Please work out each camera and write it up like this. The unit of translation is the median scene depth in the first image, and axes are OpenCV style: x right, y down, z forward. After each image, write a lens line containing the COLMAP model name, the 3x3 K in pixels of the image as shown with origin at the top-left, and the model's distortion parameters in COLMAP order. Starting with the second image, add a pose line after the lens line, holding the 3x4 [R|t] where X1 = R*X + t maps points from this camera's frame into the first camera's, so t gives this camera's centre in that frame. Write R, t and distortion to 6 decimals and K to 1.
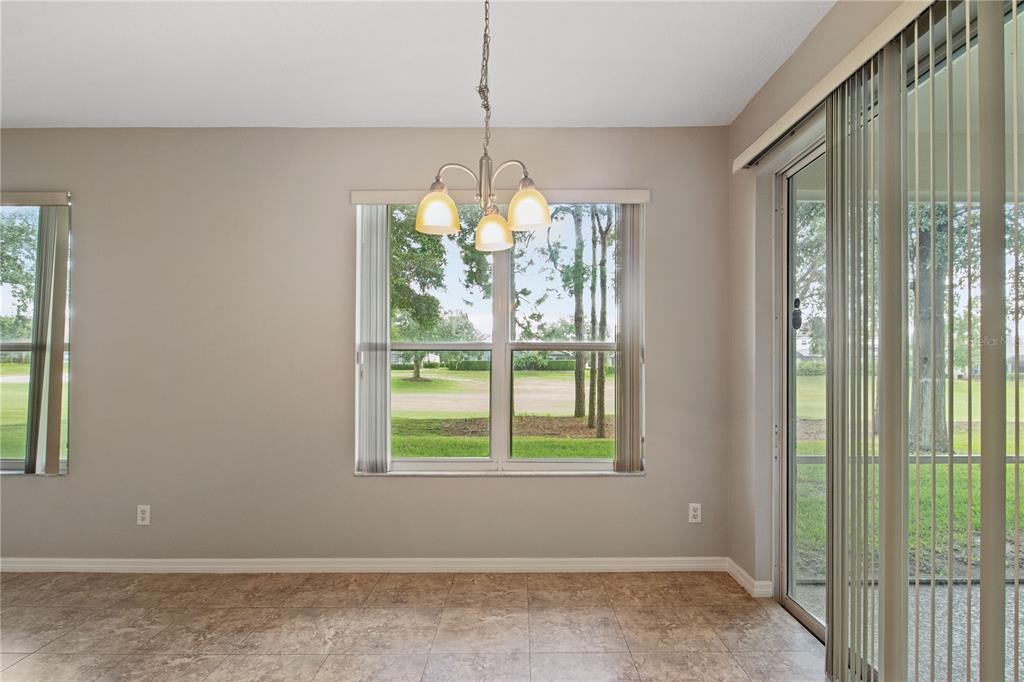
lens RADIAL K [[524.9, 0, 517.0], [0, 524.9, 363.2], [0, 0, 1]] dist [-0.008774, 0.001029]
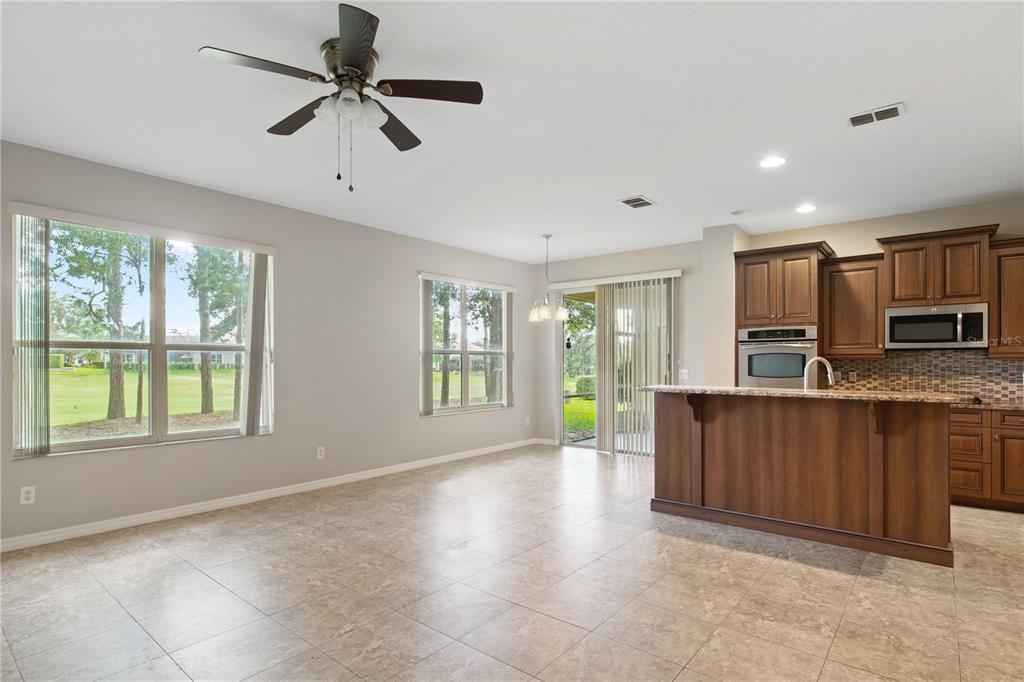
lens RADIAL K [[524.9, 0, 496.4], [0, 524.9, 364.5], [0, 0, 1]] dist [-0.008774, 0.001029]
pose [[0.647903, -0.001819, 0.761721, -1.637053], [0.004105, 0.999991, -0.001103, 0.020485], [-0.761712, 0.003842, 0.647904, -0.483785]]
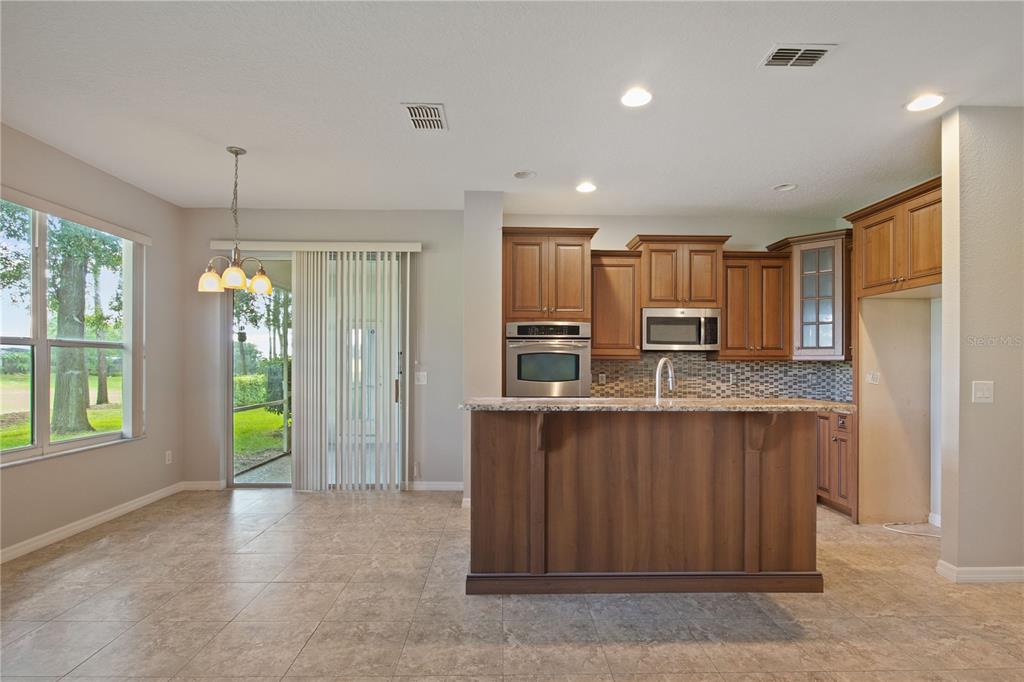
lens RADIAL K [[524.9, 0, 513.1], [0, 524.9, 363.1], [0, 0, 1]] dist [-0.008774, 0.001029]
pose [[-0.025762, 0.002234, 0.999666, -1.212802], [0.001926, 0.999996, -0.002185, 0.017258], [-0.999666, 0.001869, -0.025766, 0.040537]]
